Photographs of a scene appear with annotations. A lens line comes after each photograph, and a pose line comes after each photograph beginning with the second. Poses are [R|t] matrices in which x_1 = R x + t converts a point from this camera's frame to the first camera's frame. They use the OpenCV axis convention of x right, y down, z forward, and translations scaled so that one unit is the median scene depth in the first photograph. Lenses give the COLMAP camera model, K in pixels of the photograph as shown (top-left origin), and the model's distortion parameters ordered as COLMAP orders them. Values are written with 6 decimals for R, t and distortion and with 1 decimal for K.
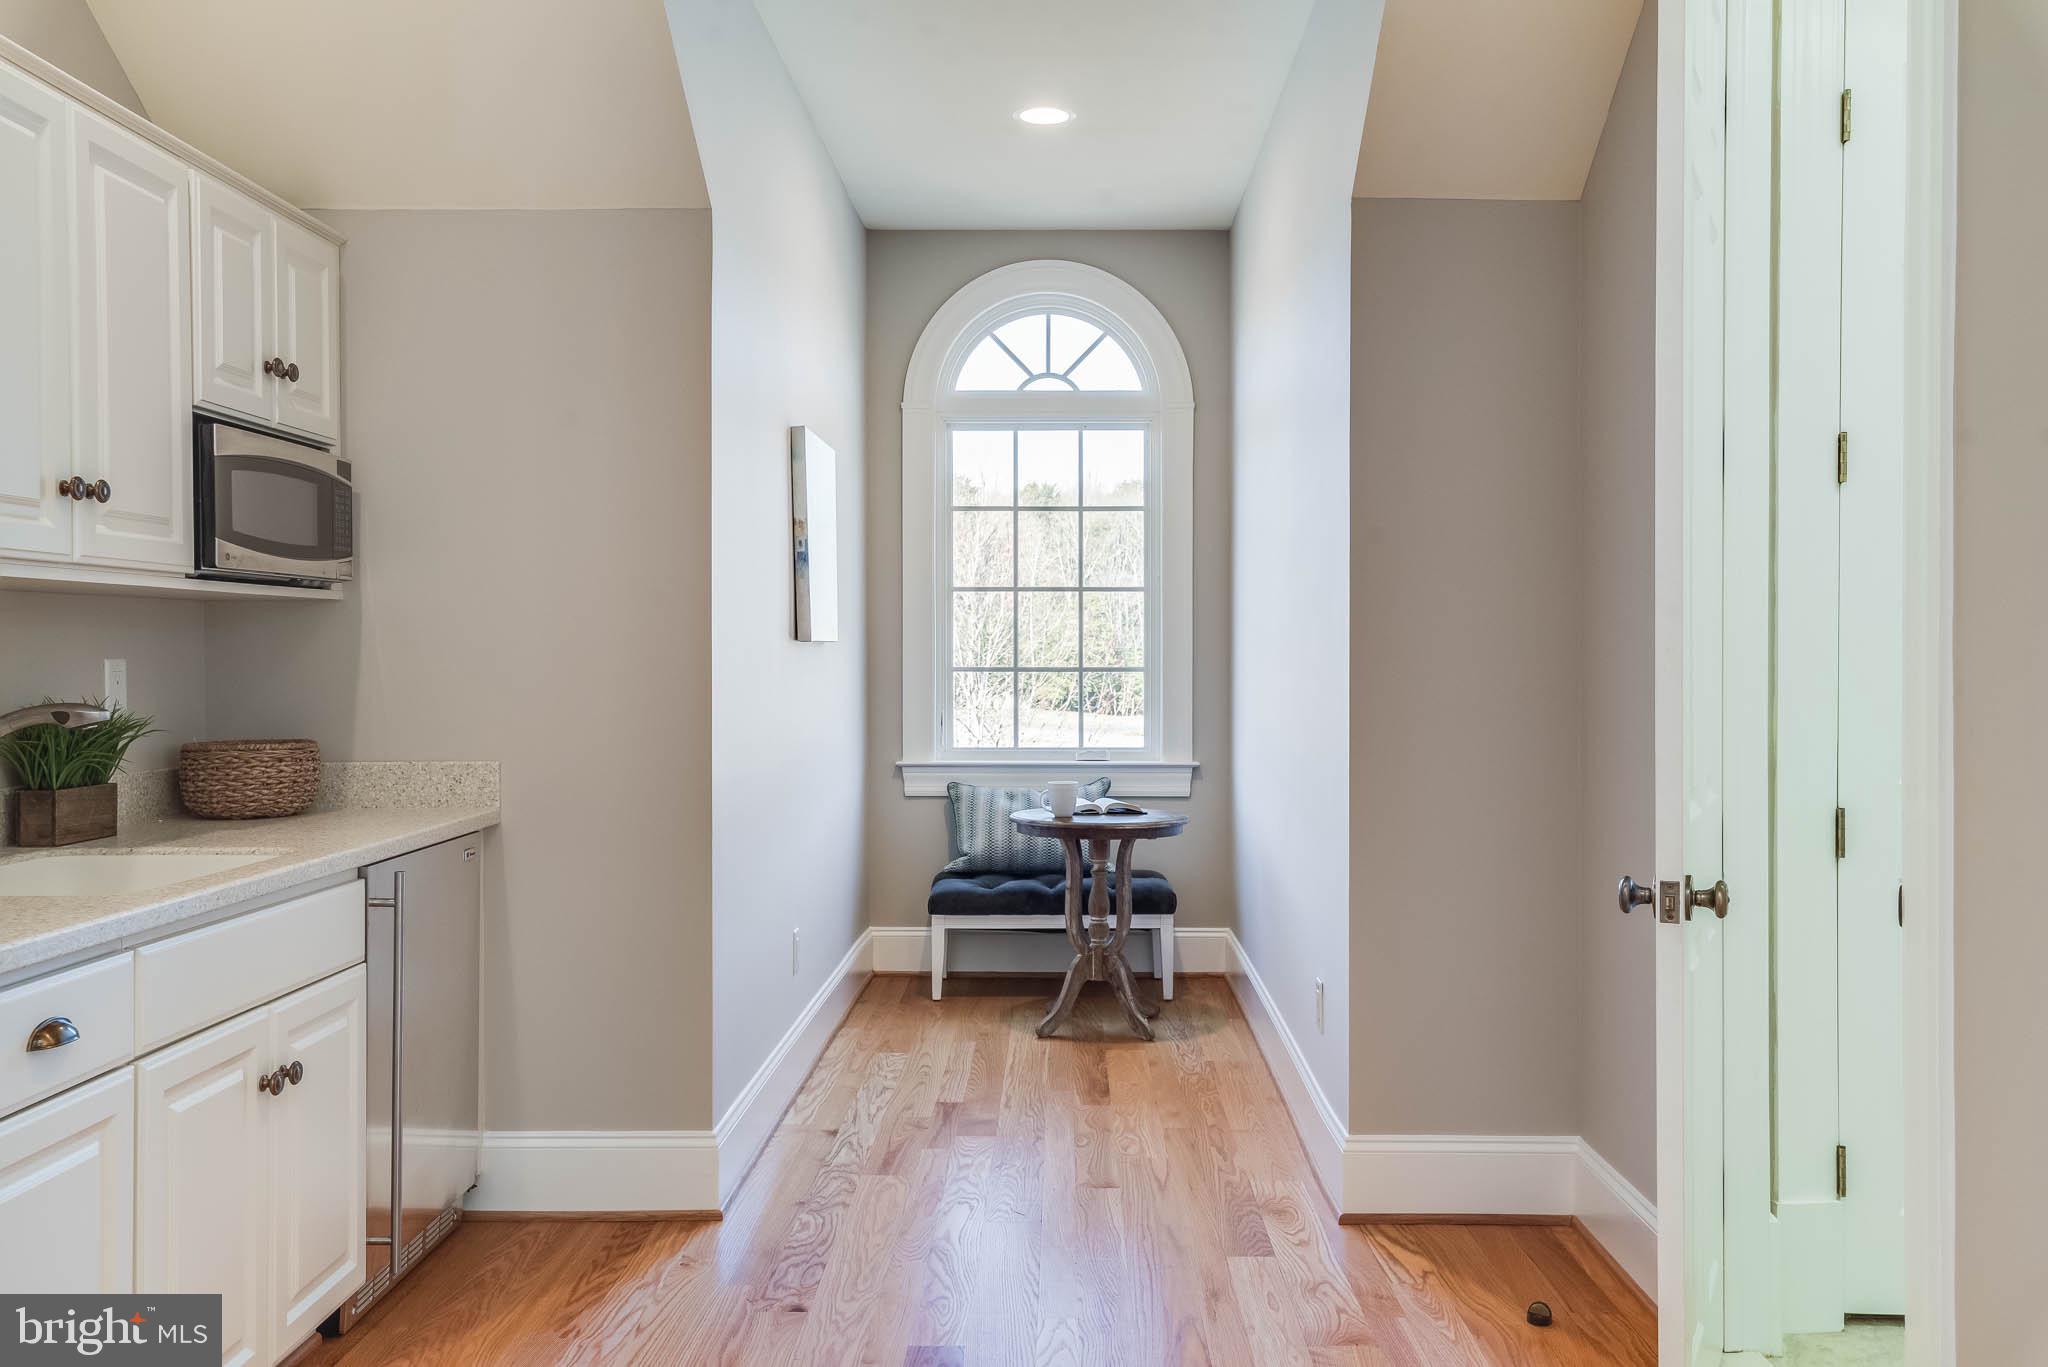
lens RADIAL K [[1397.8, 0, 1029.3], [0, 1397.8, 690.1], [0, 0, 1]] dist [-0.043779, -0.000613]
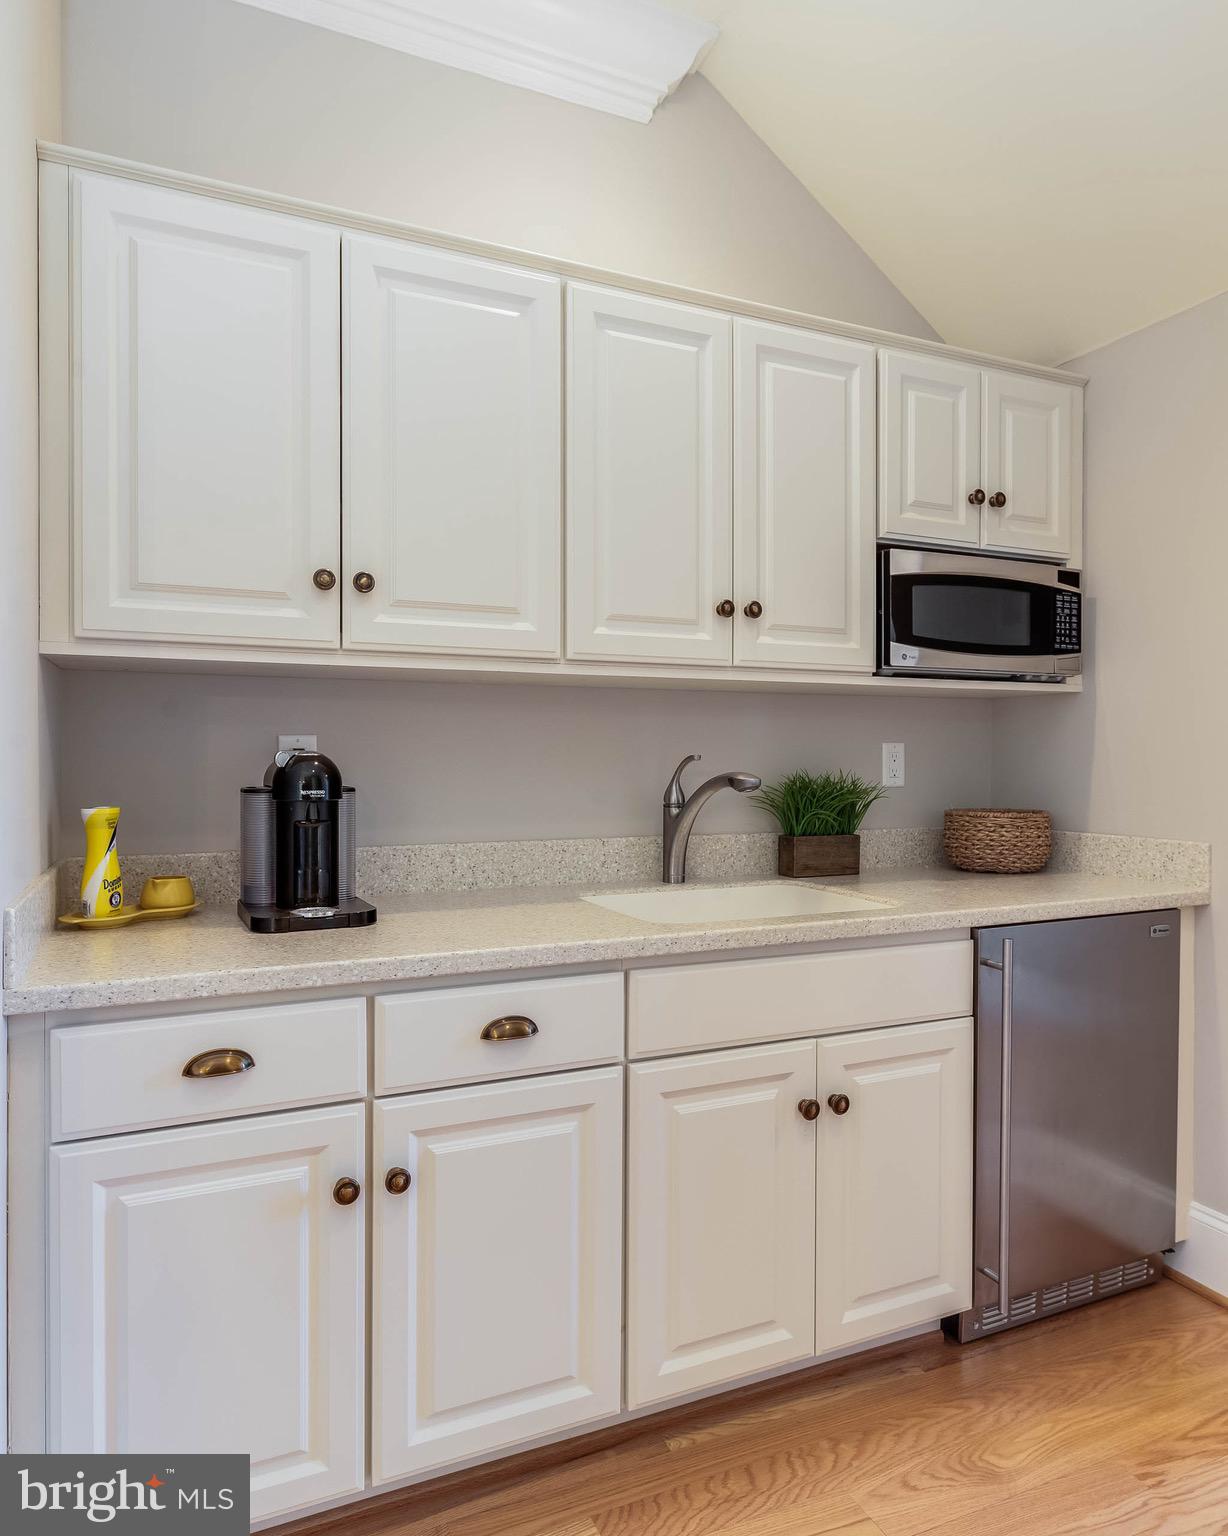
lens RADIAL K [[964.2, 0, 614.0], [0, 964.2, 763.8], [0, 0, 1]] dist [-0.007189, 0.001226]
pose [[0.442582, 0.013127, -0.896632, 0.068458], [-0.021997, 0.999751, 0.003779, 0.000406], [0.896458, 0.018051, 0.442760, 0.375312]]
